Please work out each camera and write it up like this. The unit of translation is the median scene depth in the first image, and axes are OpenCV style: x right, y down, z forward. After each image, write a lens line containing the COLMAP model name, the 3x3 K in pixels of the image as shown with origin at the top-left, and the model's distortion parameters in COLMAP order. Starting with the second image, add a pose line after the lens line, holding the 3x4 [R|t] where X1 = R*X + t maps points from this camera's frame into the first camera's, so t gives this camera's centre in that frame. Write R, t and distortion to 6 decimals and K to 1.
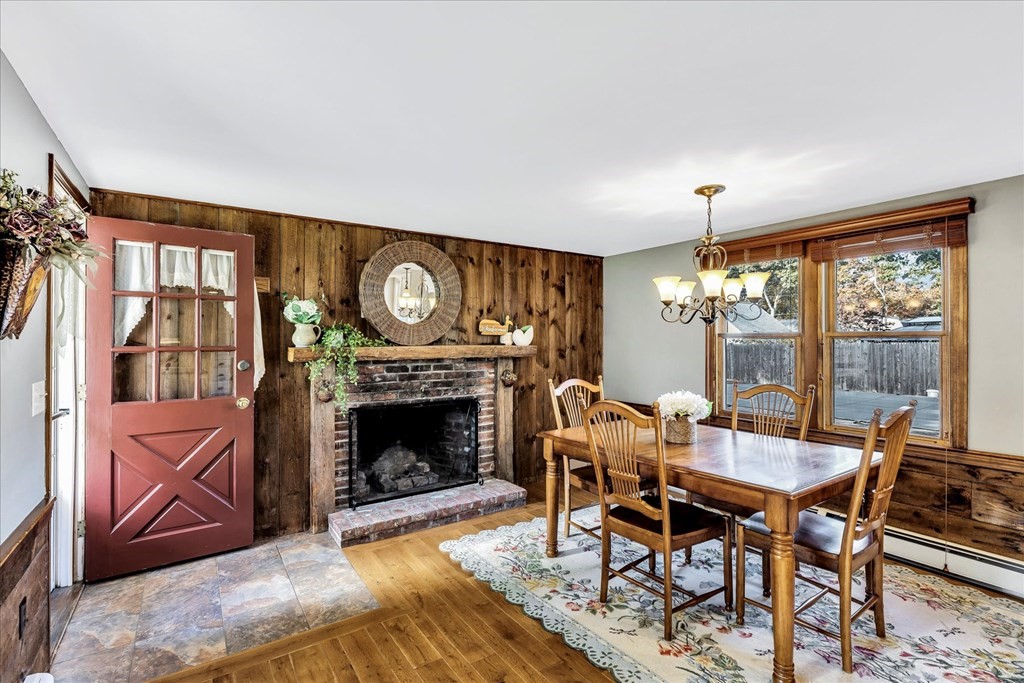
lens RADIAL K [[482.0, 0, 509.4], [0, 482.0, 340.2], [0, 0, 1]] dist [-0.001528, -0.000297]
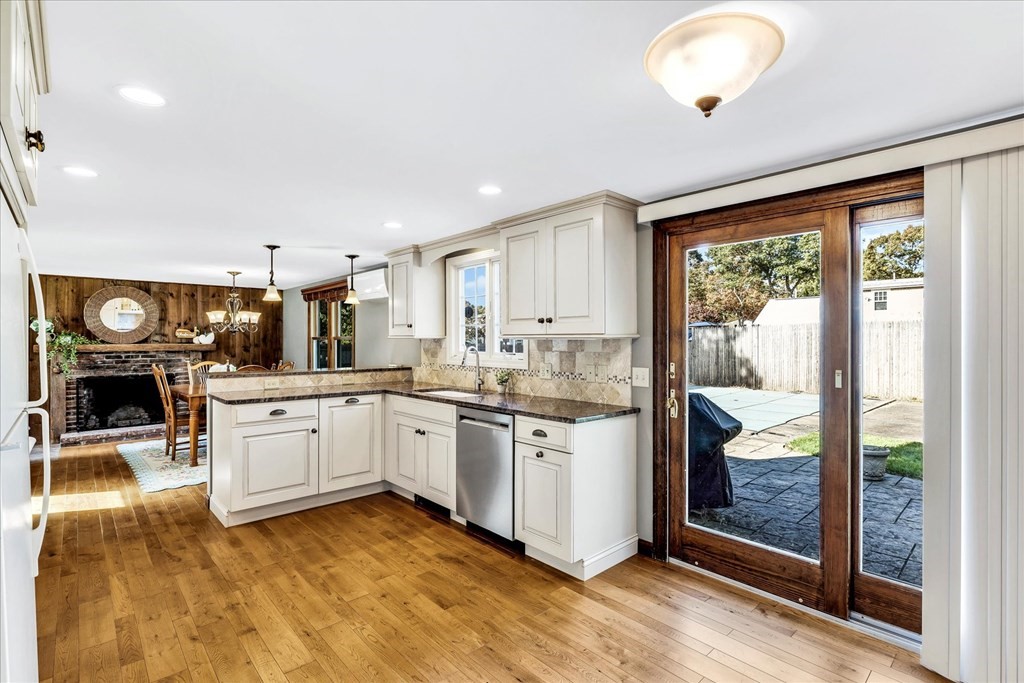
lens RADIAL K [[482.0, 0, 509.4], [0, 482.0, 340.2], [0, 0, 1]] dist [-0.001528, -0.000297]
pose [[0.990157, -0.000463, 0.139957, 0.980013], [0.000550, 1.000000, -0.000583, -0.000854], [-0.139957, 0.000655, 0.990157, -0.984327]]
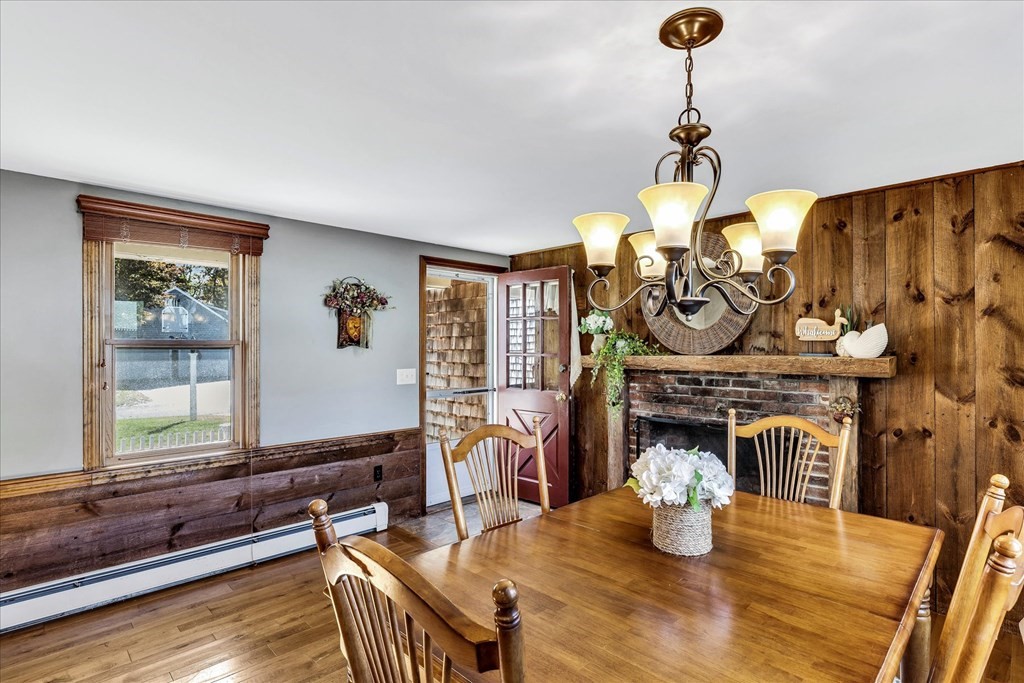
lens RADIAL K [[512.1, 0, 550.1], [0, 512.1, 346.2], [0, 0, 1]] dist [-0.001912, 0.000054]
pose [[0.218642, -0.002170, -0.975803, 0.631246], [0.000704, 0.999998, -0.002066, -0.002416], [0.975805, -0.000235, 0.218643, 0.550738]]
